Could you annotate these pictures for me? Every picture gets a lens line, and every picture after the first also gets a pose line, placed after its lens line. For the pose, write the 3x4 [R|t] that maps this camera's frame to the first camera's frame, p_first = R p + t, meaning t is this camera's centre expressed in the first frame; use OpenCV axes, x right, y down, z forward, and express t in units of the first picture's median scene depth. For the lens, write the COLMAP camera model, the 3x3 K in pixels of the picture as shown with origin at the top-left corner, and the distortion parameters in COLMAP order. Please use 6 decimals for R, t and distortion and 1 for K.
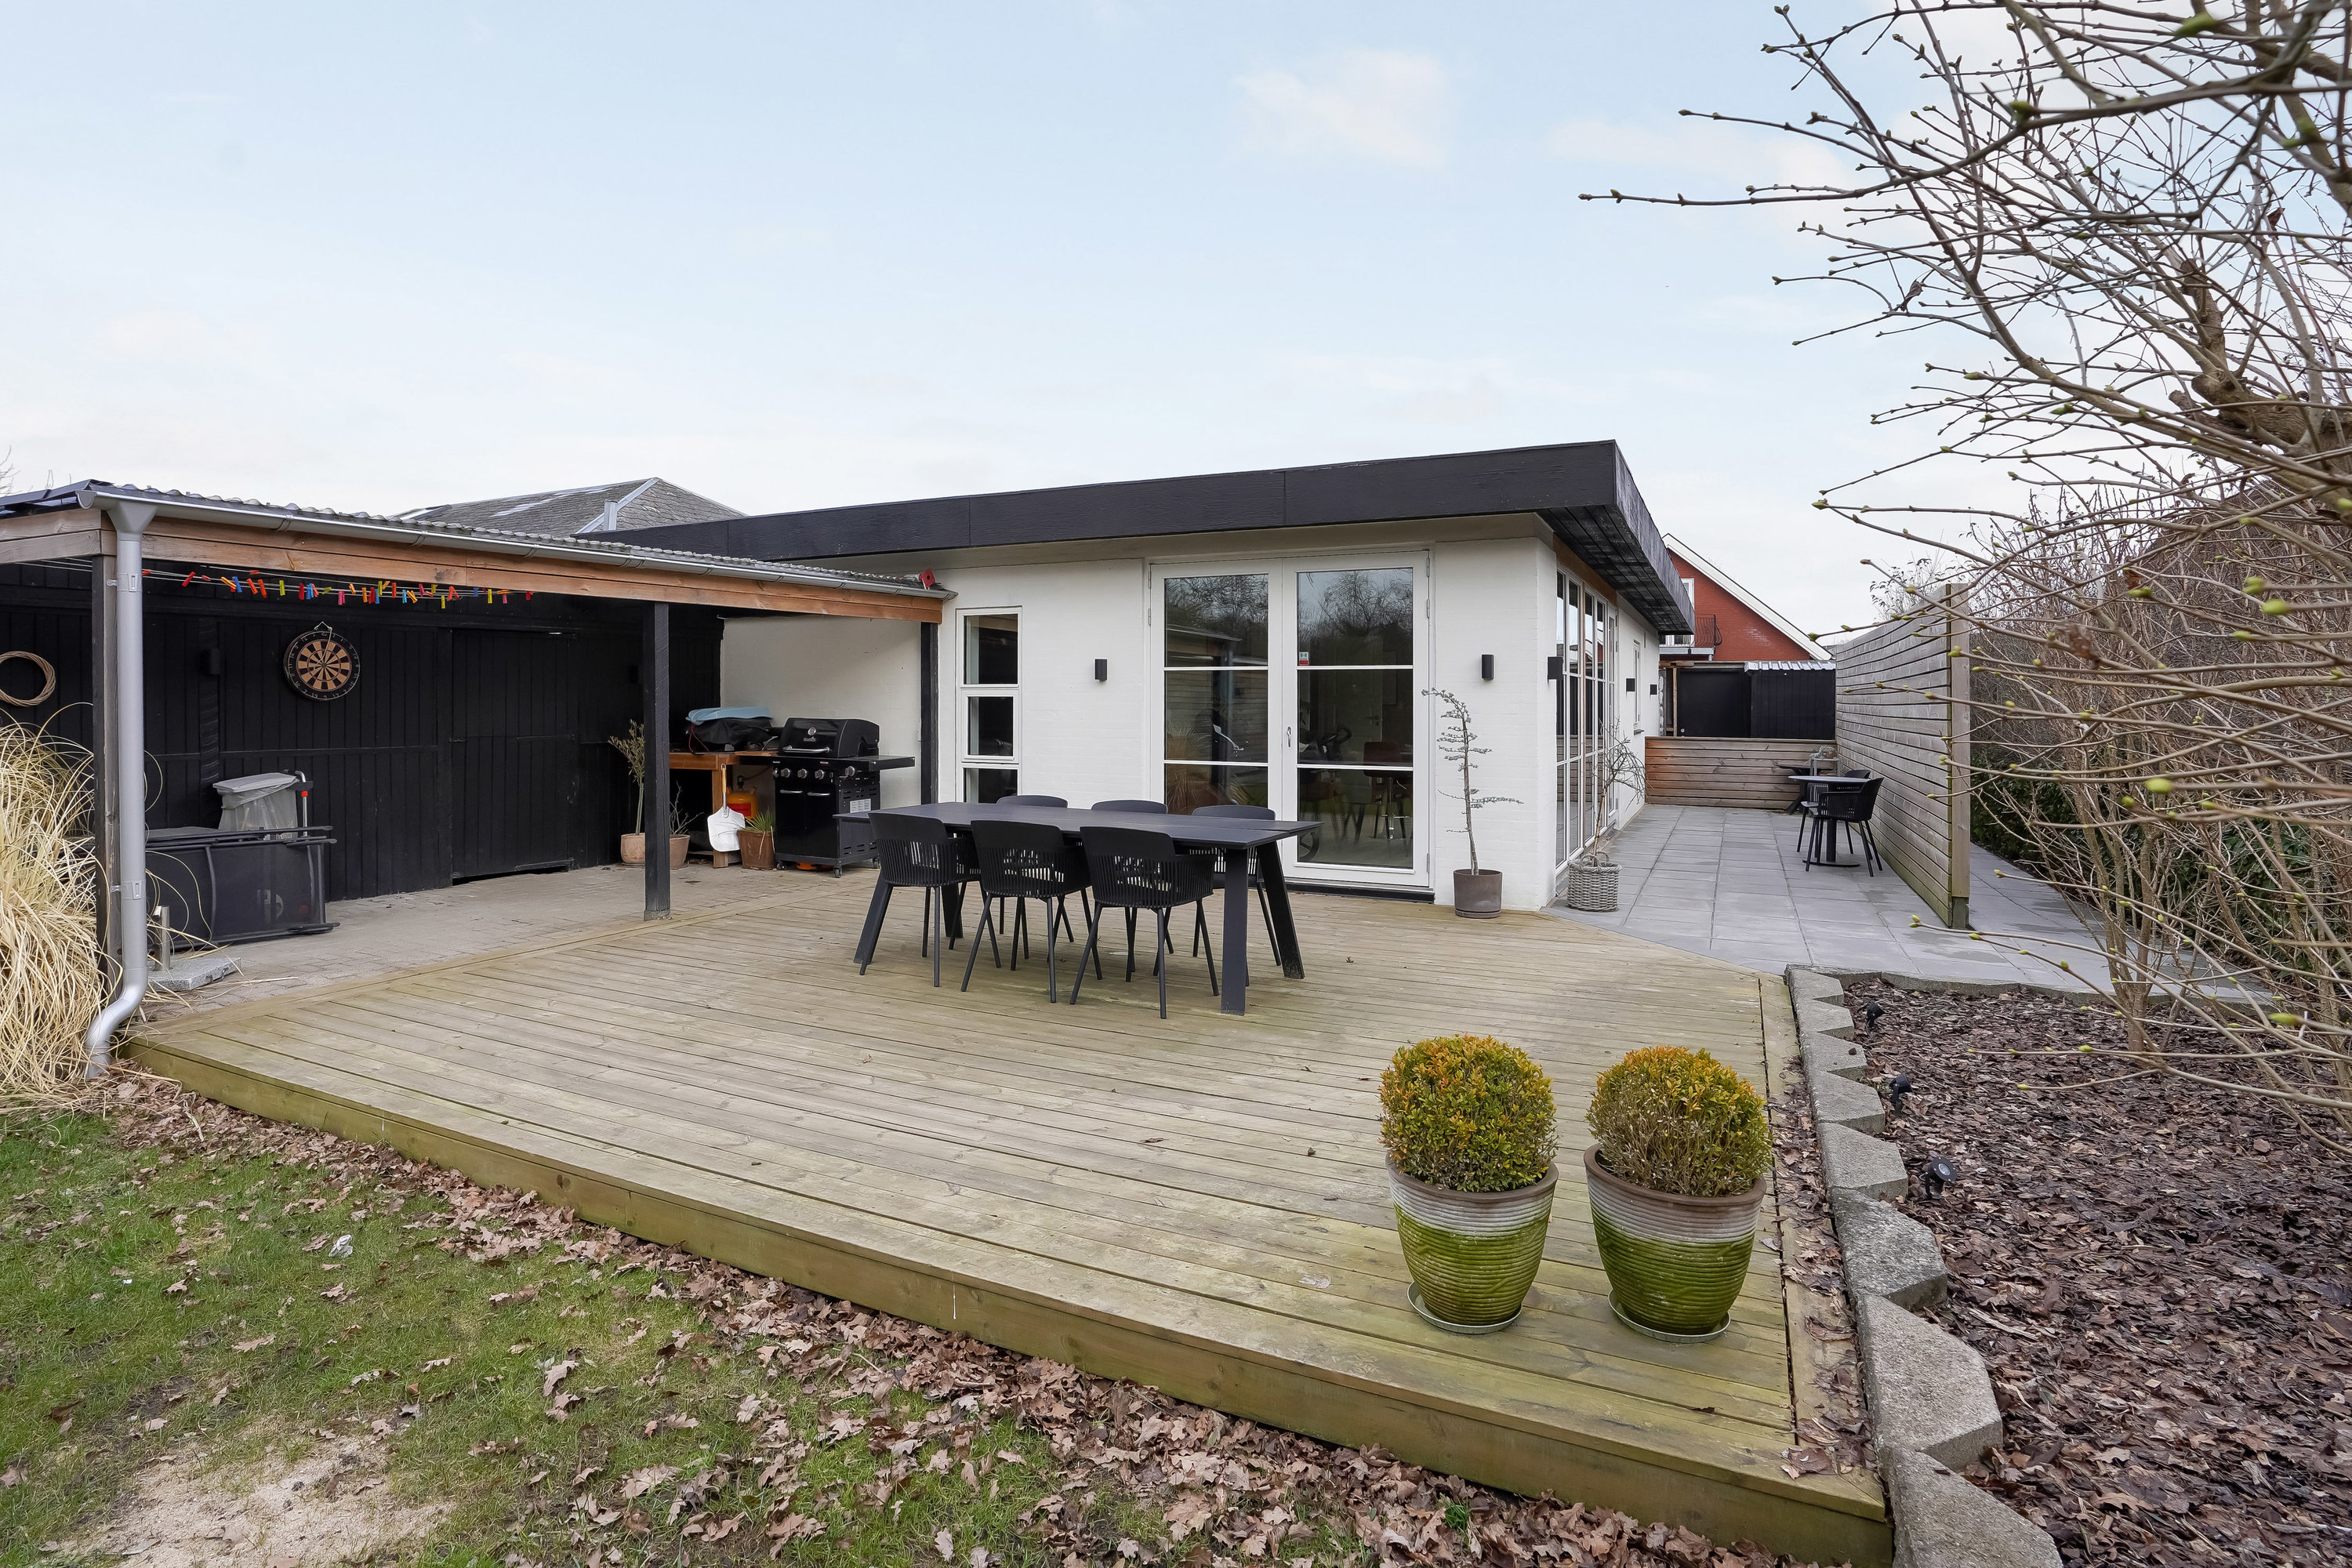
lens RADIAL K [[1174.8, 0, 1174.3], [0, 1174.8, 652.4], [0, 0, 1]] dist [-0.048481, -0.000077]
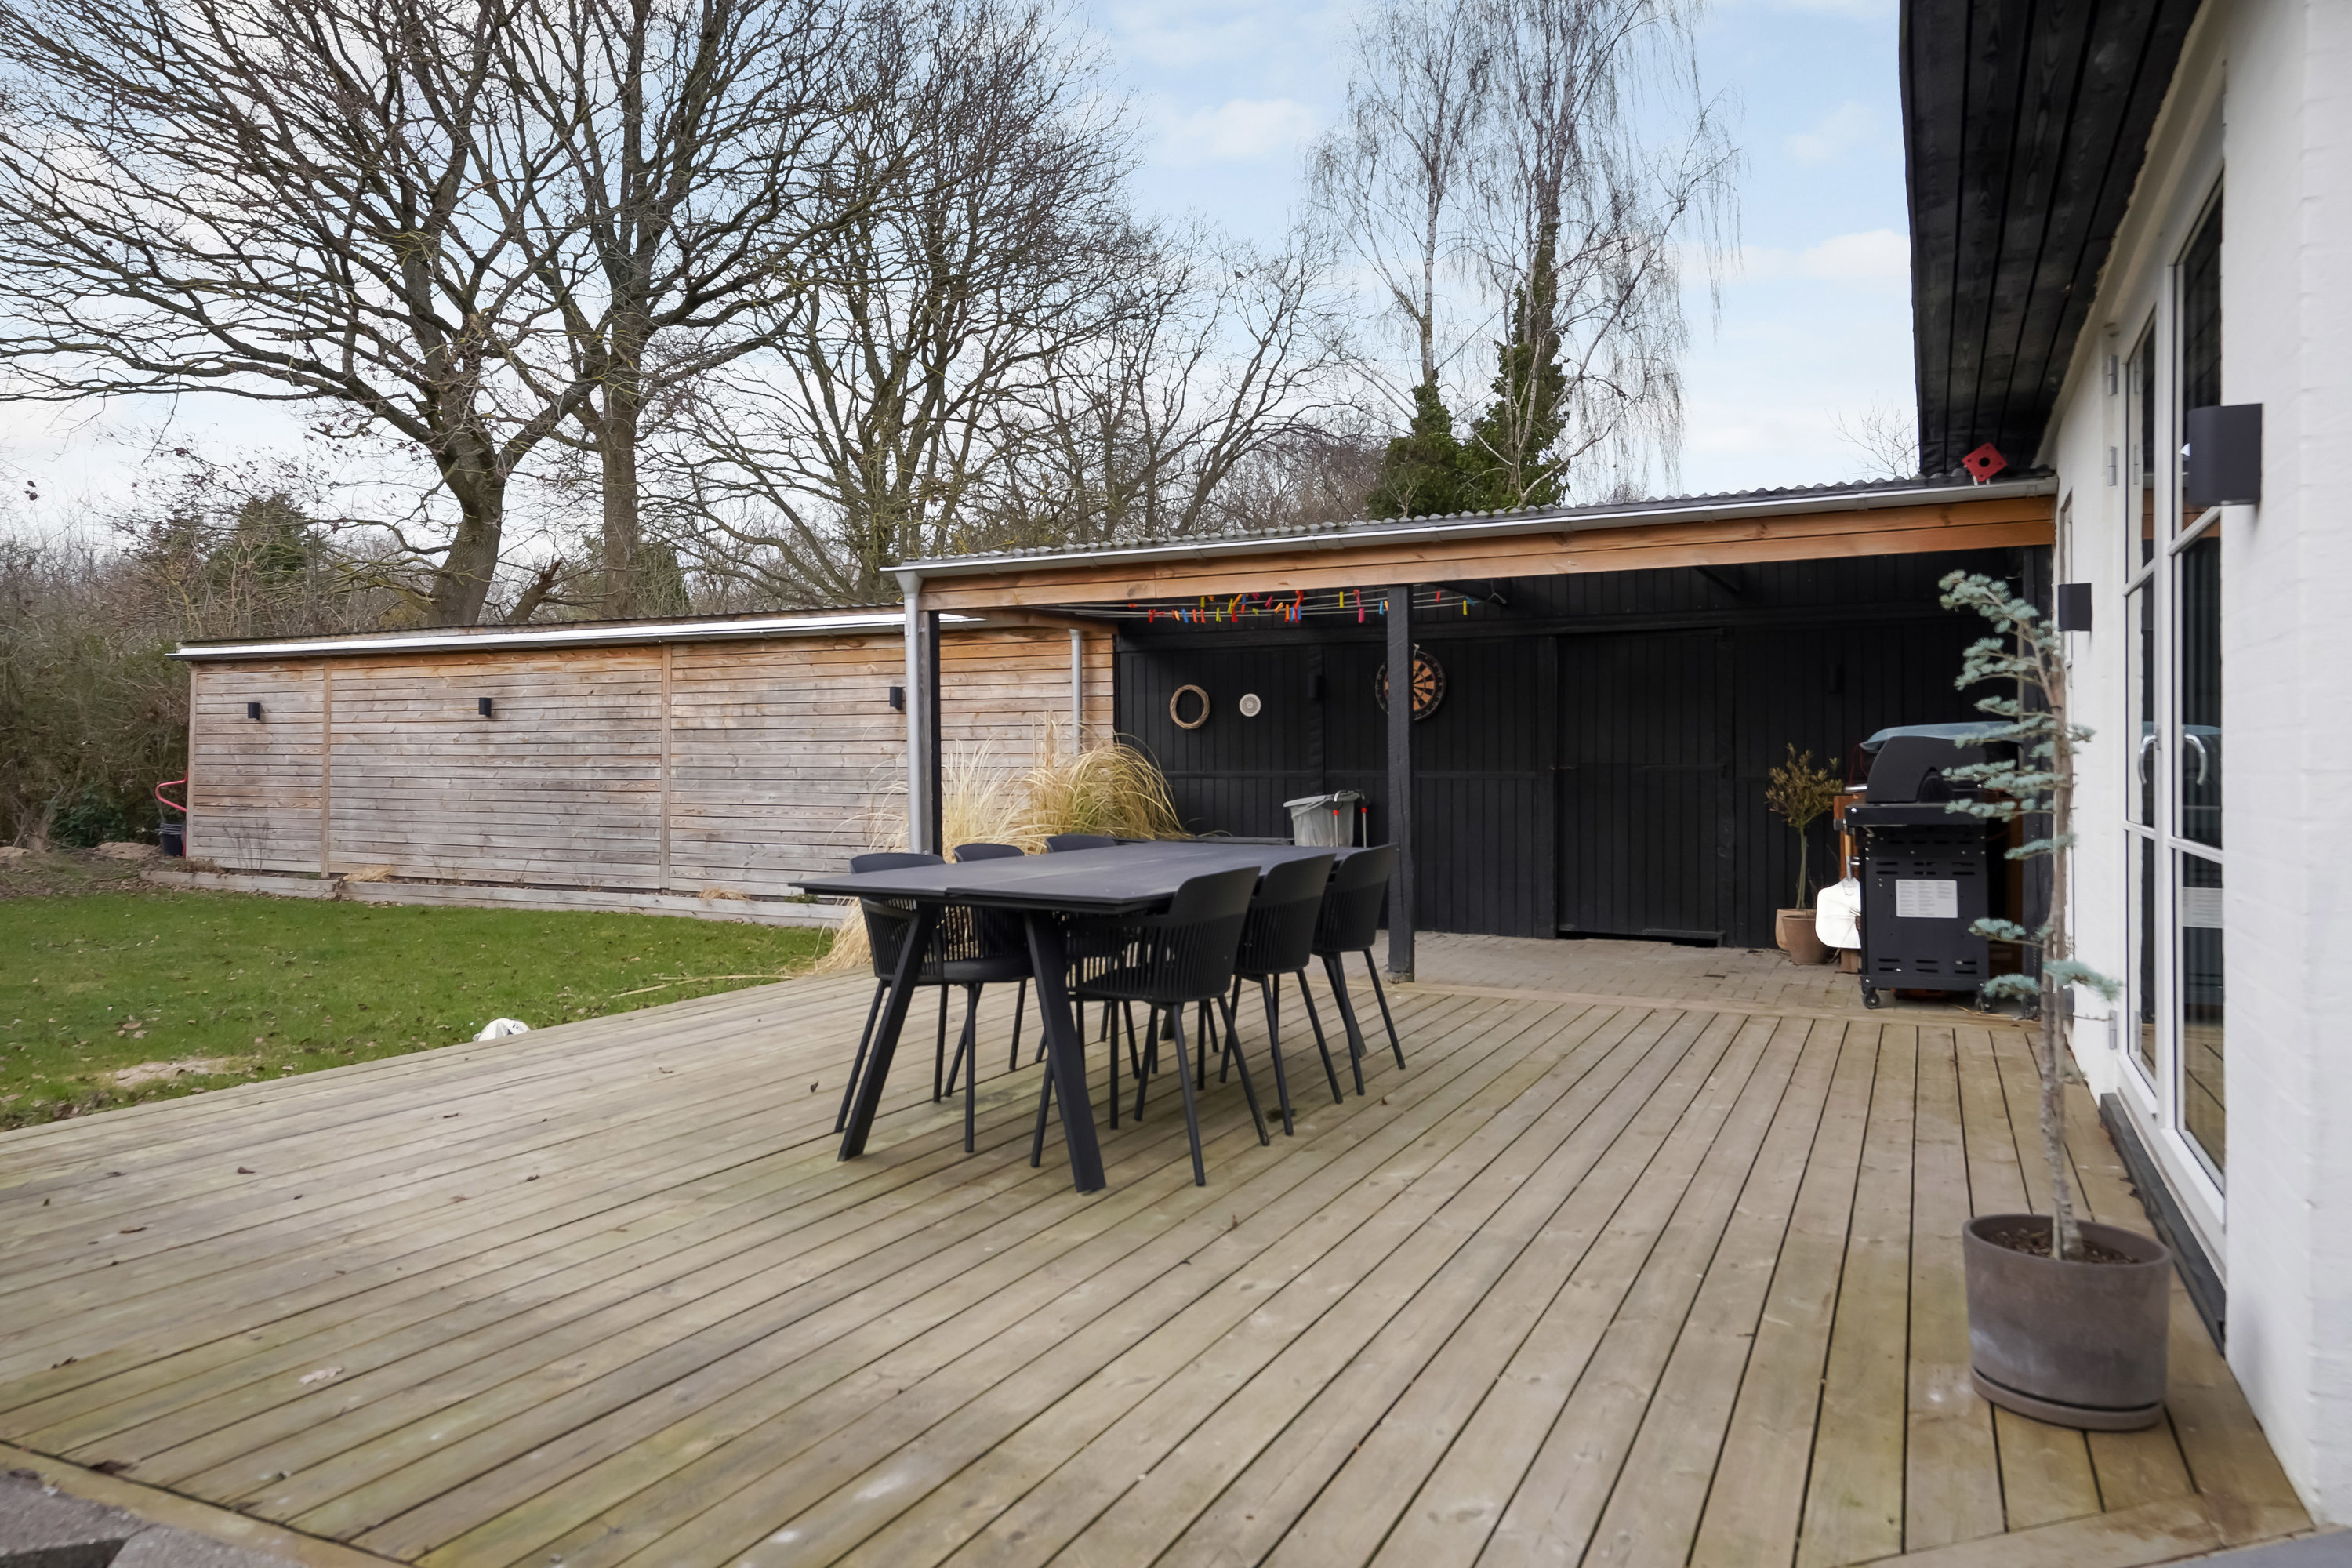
lens RADIAL K [[1592.5, 0, 1176.0], [0, 1592.5, 784.0], [0, 0, 1]] dist [-0.000591, 0.000959]
pose [[0.016012, 0.013252, -0.999784, 0.485819], [0.039321, 0.999130, 0.013873, 0.054985], [0.999098, -0.039535, 0.015477, 0.624498]]
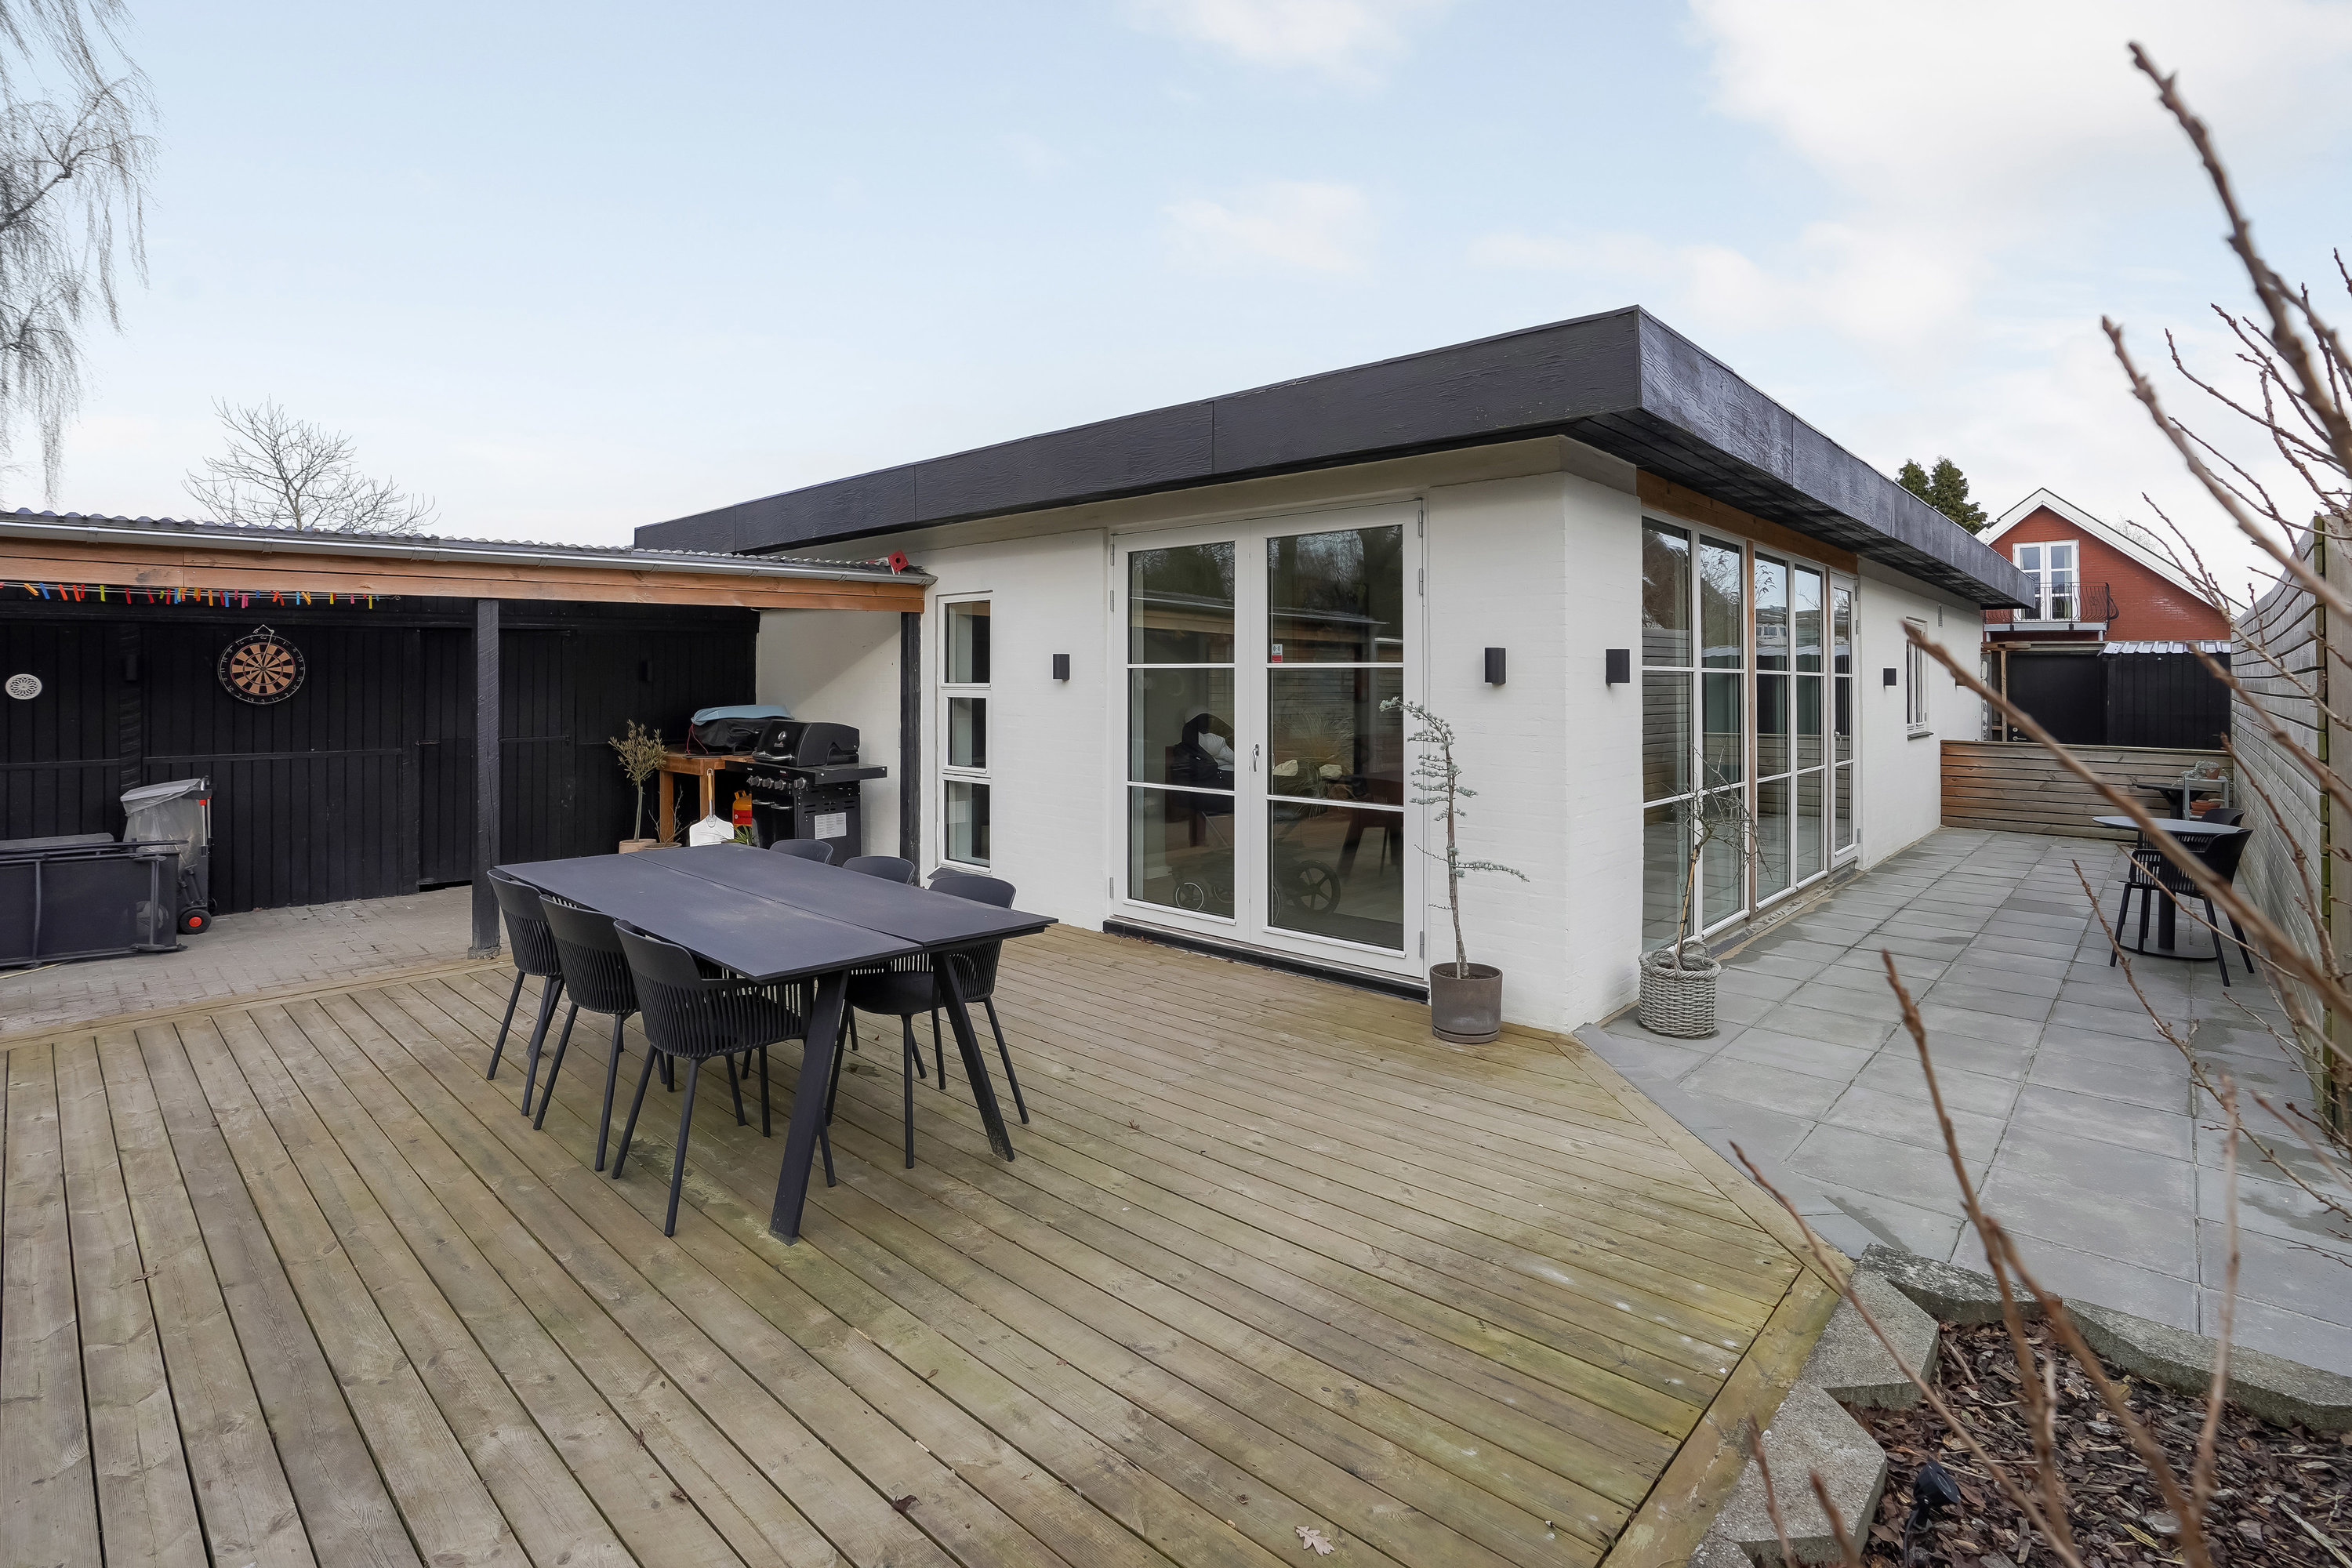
lens RADIAL K [[1112.1, 0, 1172.3], [0, 1112.1, 666.6], [0, 0, 1]] dist [-0.040636, 0.000852]
pose [[0.955682, -0.003405, -0.294382, 0.225352], [0.011984, 0.999554, 0.027344, -0.005469], [0.294158, -0.029661, 0.955297, 0.272866]]
